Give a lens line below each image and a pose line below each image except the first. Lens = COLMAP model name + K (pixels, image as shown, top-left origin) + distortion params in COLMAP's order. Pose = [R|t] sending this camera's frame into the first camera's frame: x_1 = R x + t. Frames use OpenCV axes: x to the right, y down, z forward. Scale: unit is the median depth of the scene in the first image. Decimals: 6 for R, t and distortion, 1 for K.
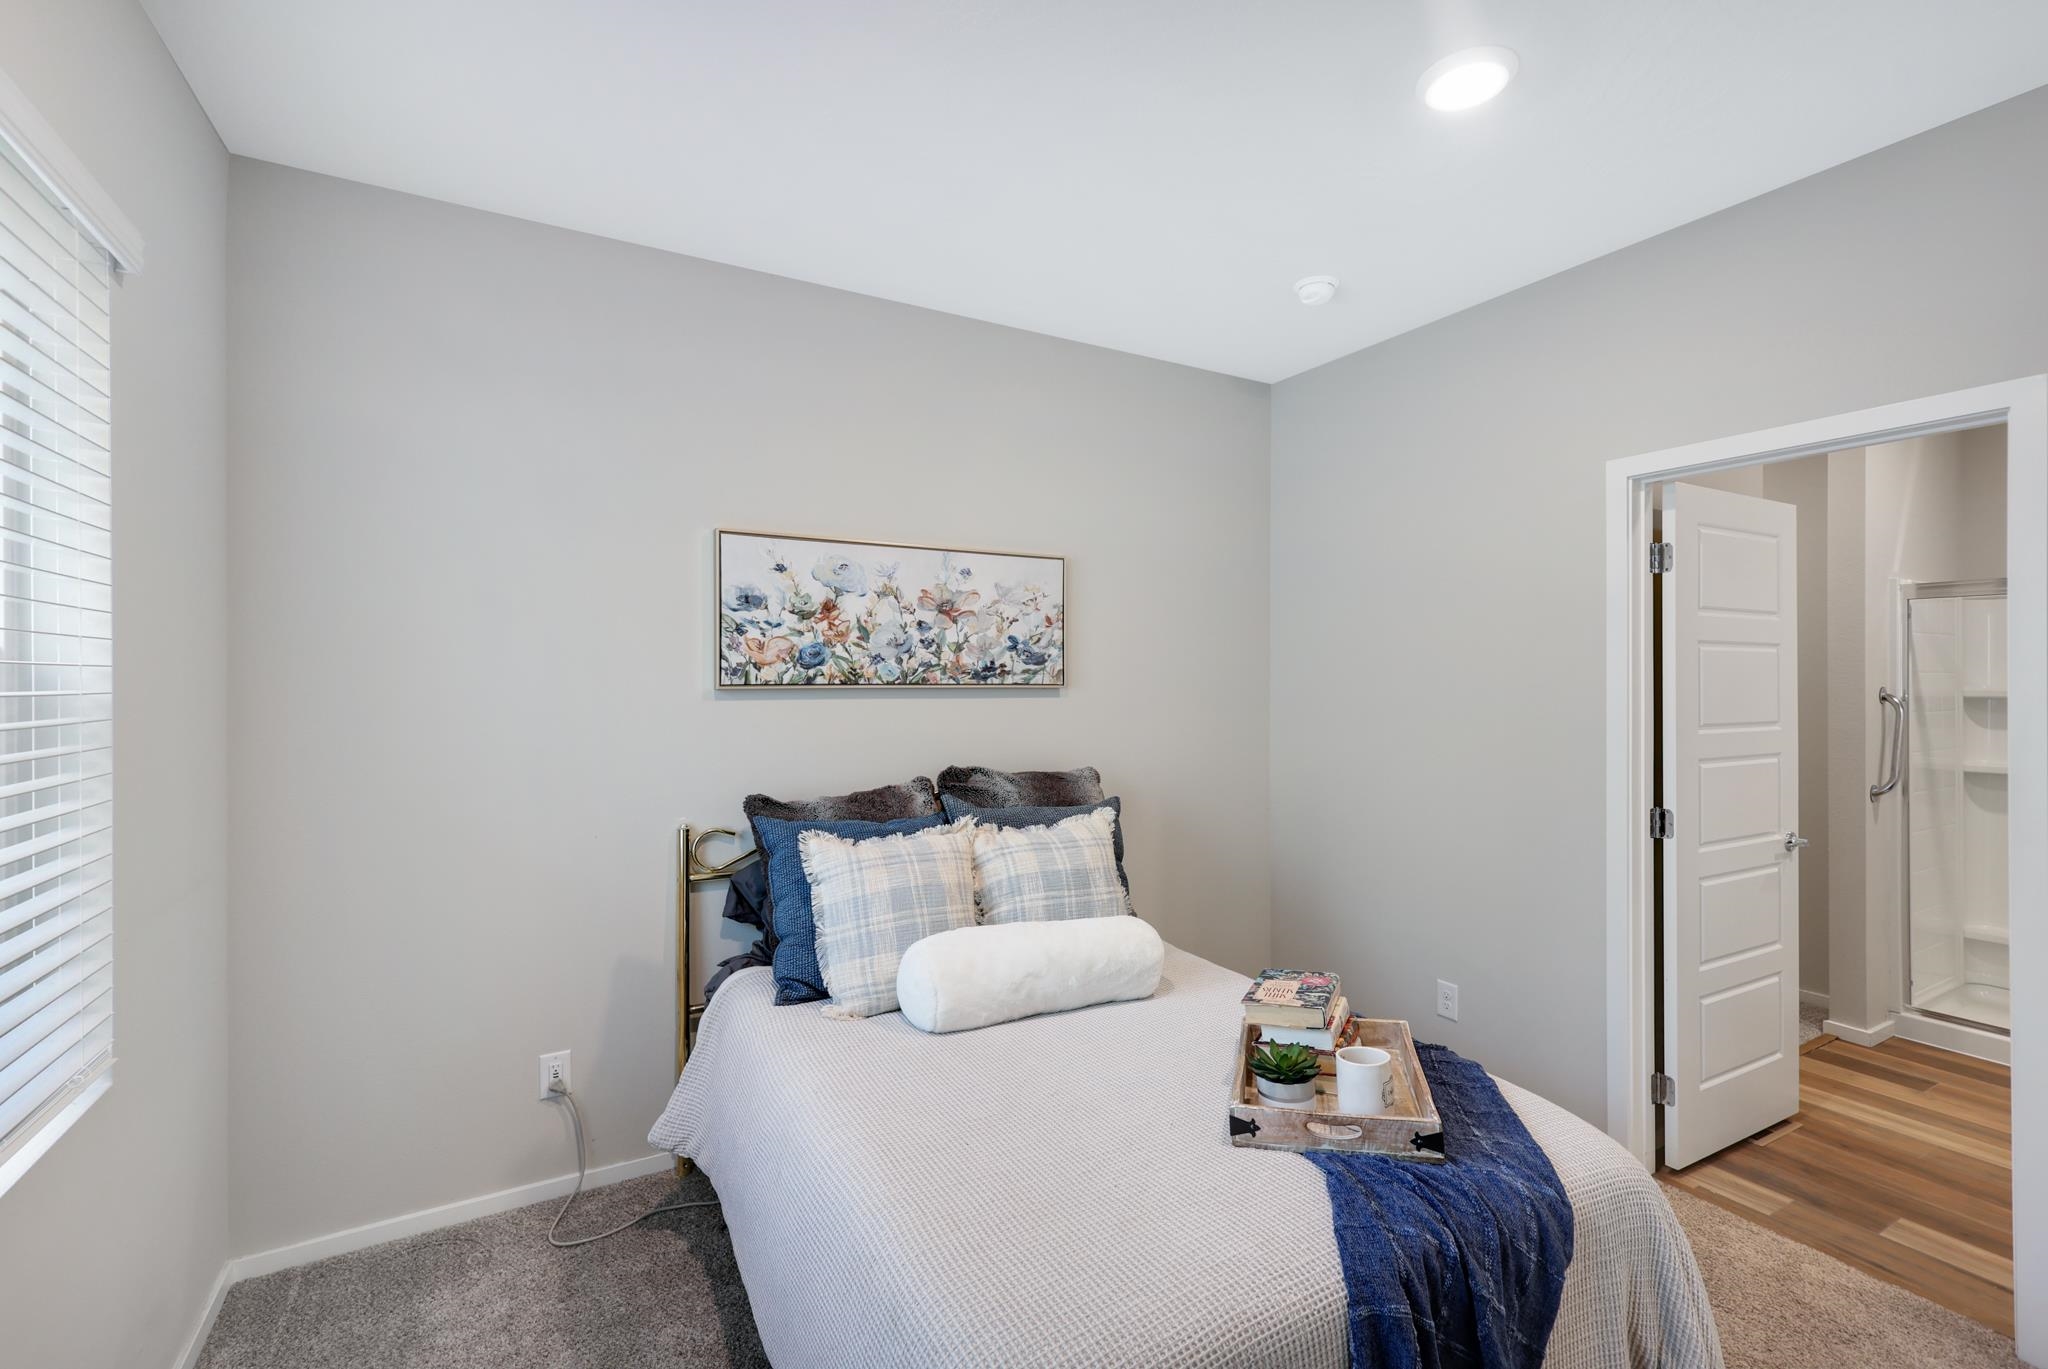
lens RADIAL K [[889.4, 0, 1020.9], [0, 889.4, 688.4], [0, 0, 1]] dist [0.002541, 0.000356]
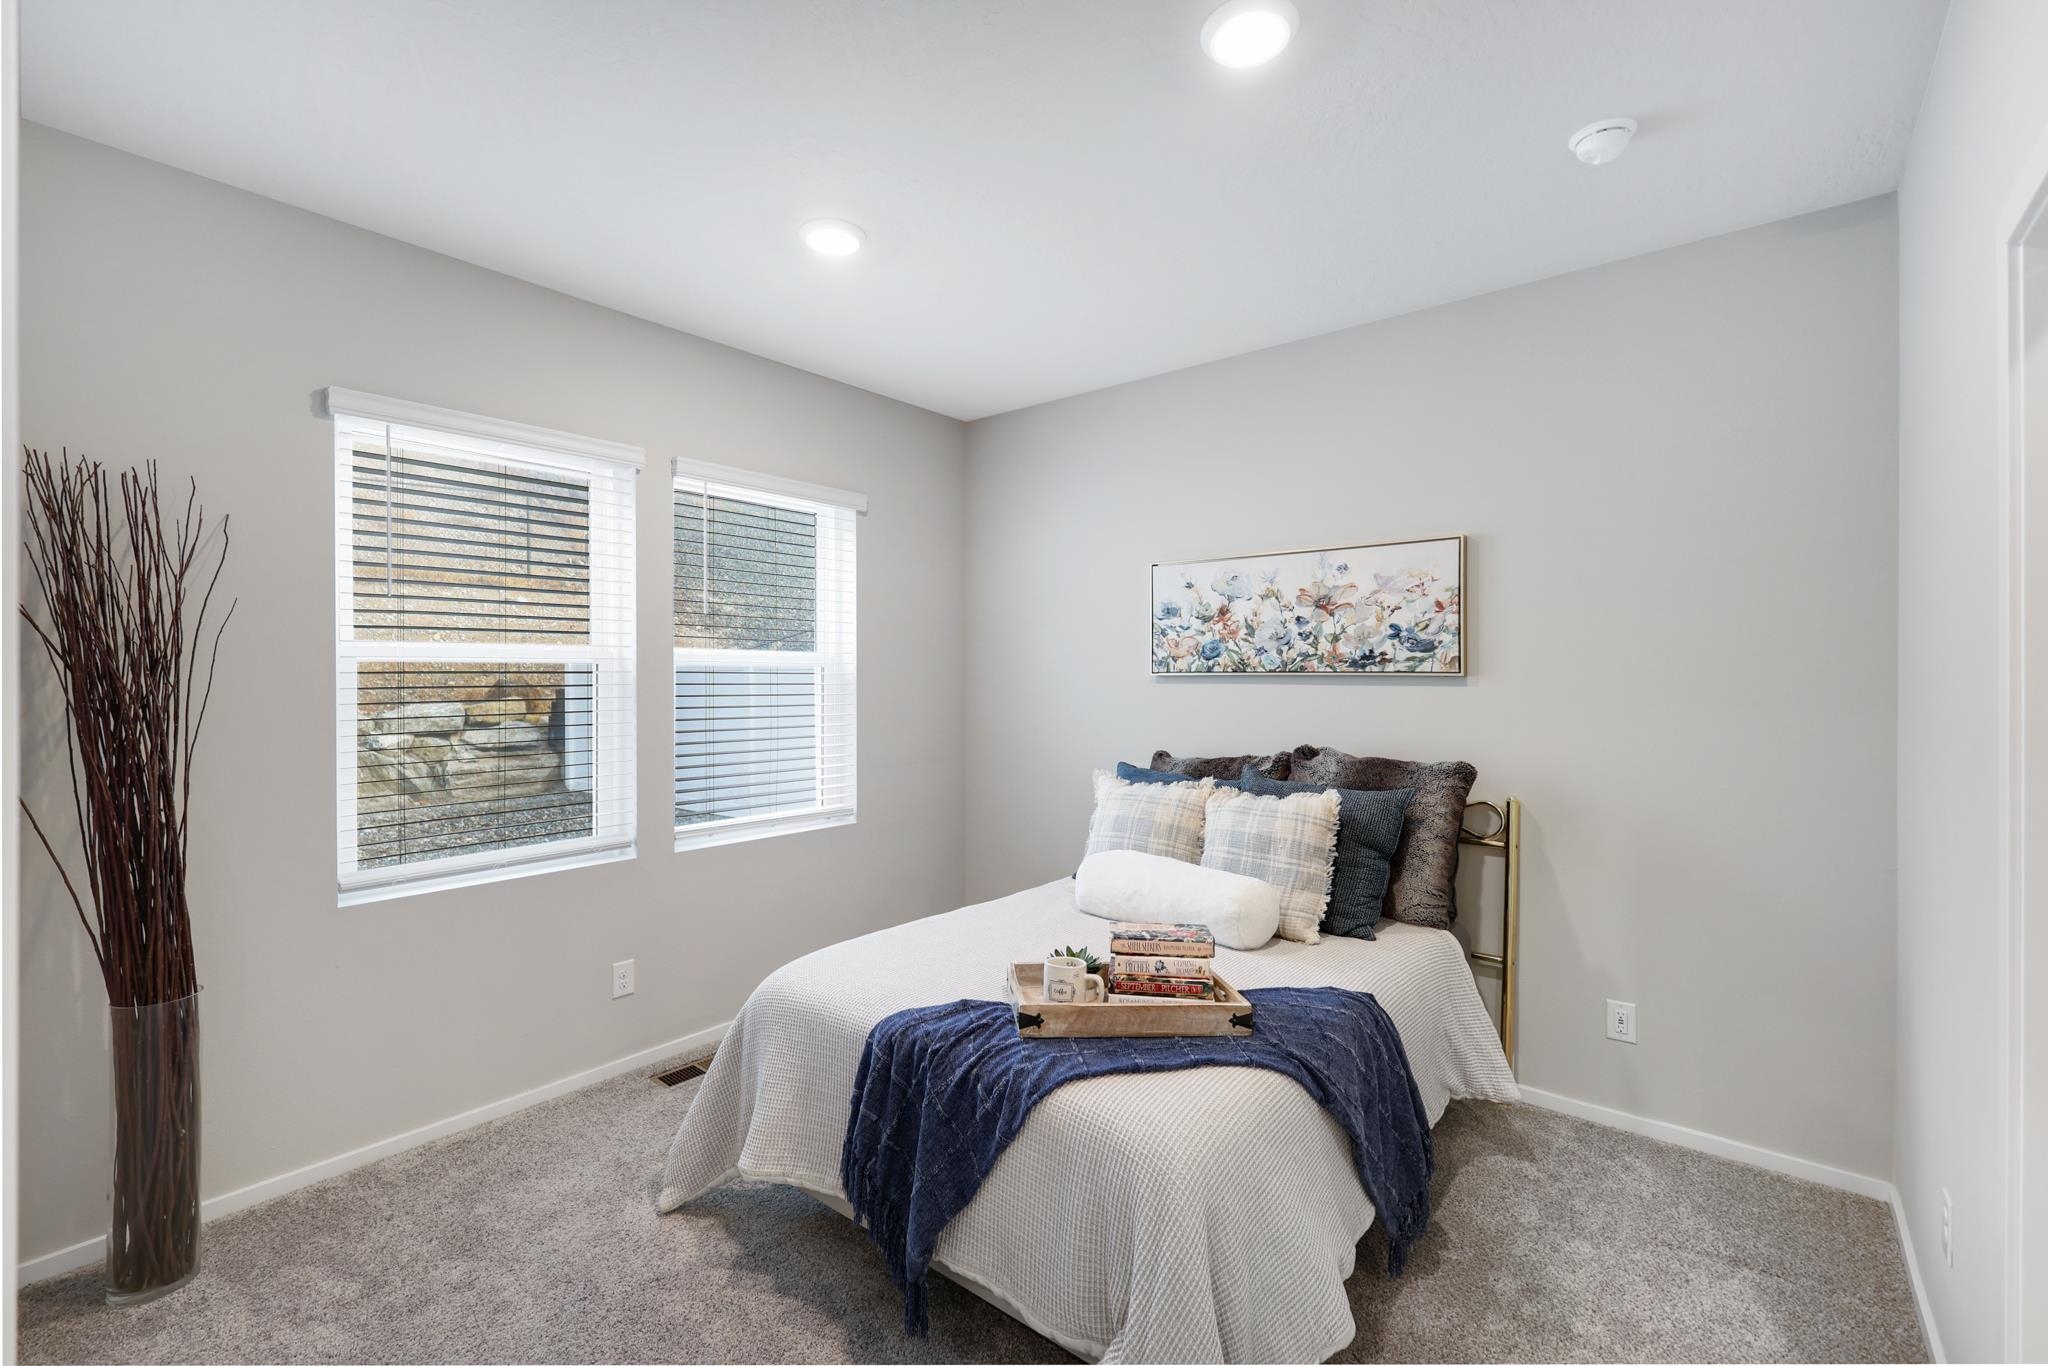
lens RADIAL K [[889.4, 0, 1020.9], [0, 889.4, 686.9], [0, 0, 1]] dist [0.002541, 0.000356]
pose [[0.354460, 0.011228, -0.935004, 0.830146], [-0.010418, 0.999913, 0.008058, 0.008938], [0.935013, 0.006884, 0.354547, 0.264307]]
